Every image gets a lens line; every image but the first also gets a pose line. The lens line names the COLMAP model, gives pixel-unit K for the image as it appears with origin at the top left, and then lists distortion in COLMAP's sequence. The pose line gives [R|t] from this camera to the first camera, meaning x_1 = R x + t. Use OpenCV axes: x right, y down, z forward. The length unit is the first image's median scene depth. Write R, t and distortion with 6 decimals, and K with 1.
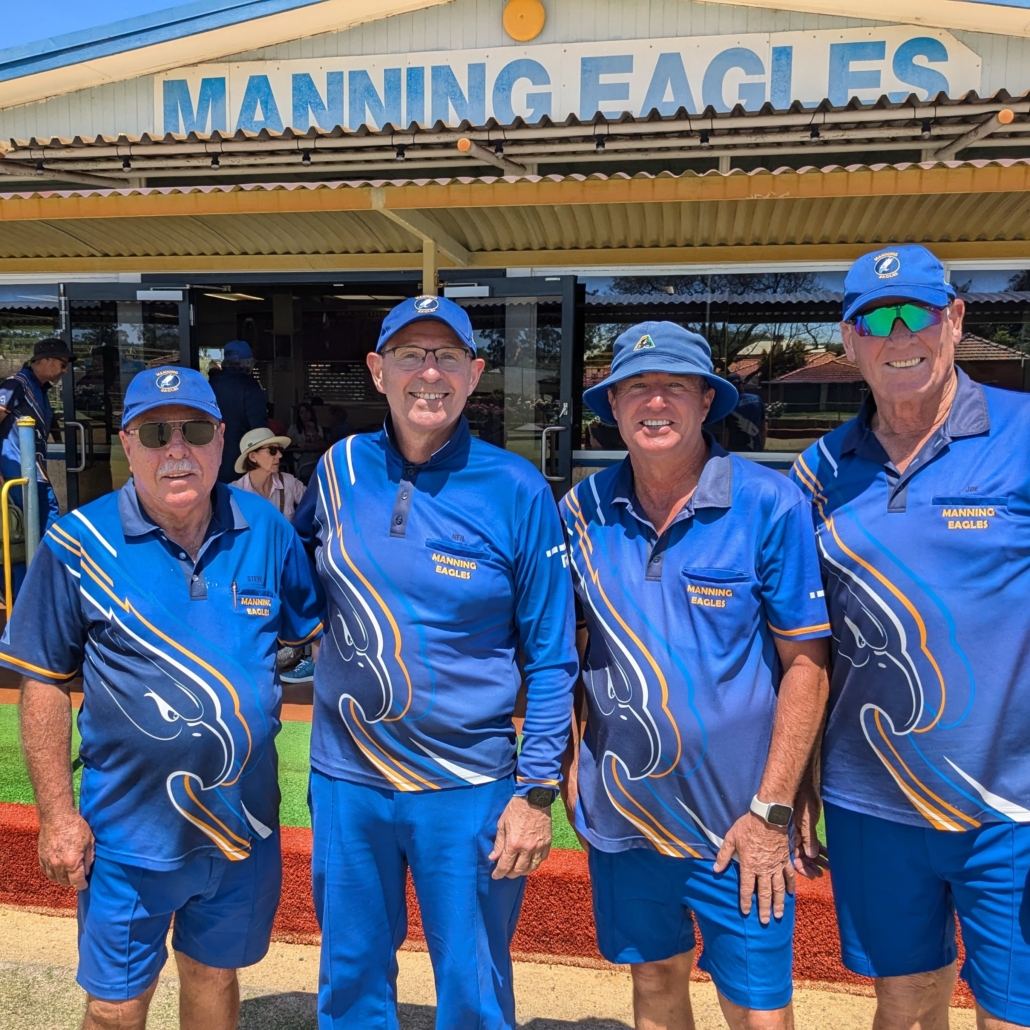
lens RADIAL K [[1105.2, 0, 515.0], [0, 1105.2, 515.0], [0, 0, 1]] dist [0.043730, -0.062101]
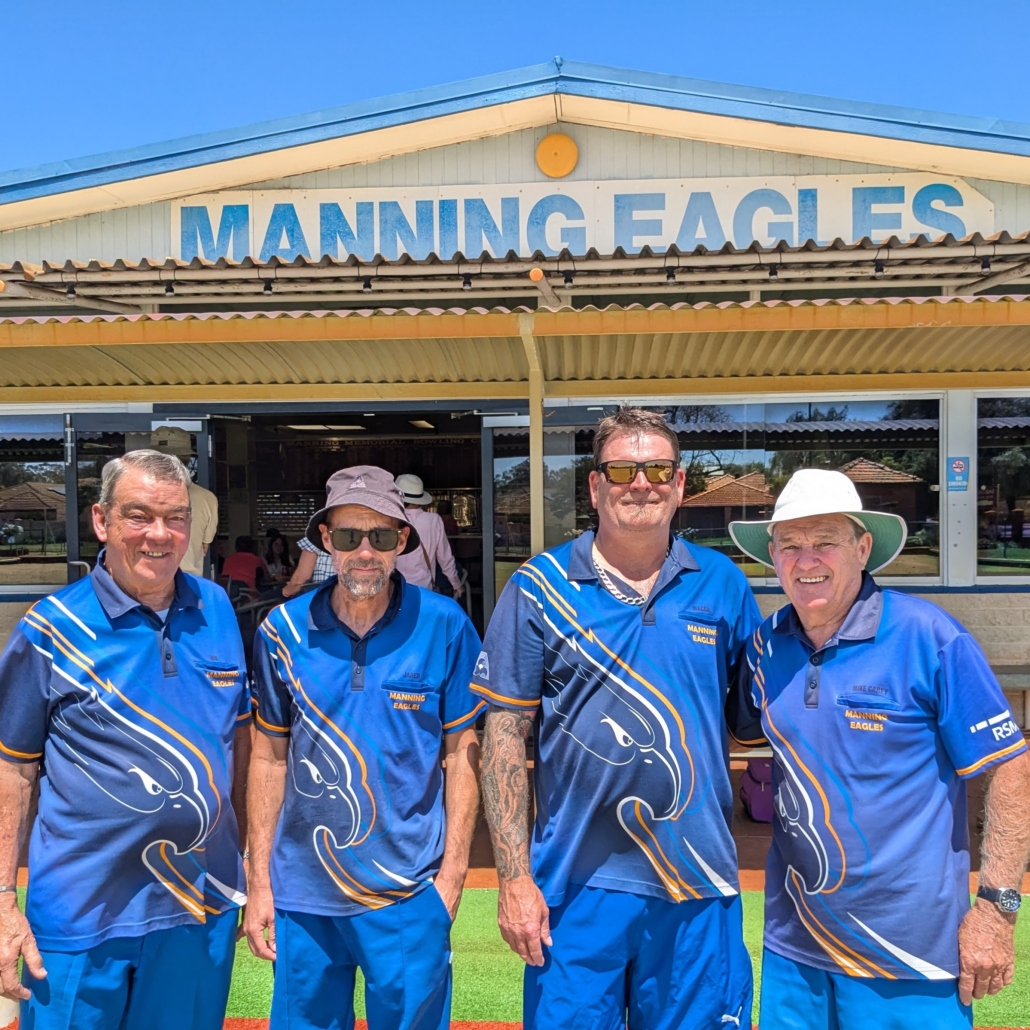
lens RADIAL K [[1105.2, 0, 515.0], [0, 1105.2, 515.0], [0, 0, 1]] dist [0.043730, -0.062101]
pose [[0.989586, -0.015555, 0.143100, -0.175336], [0.031860, 0.993156, -0.112368, -0.008100], [-0.140373, 0.115757, 0.983309, 0.045719]]
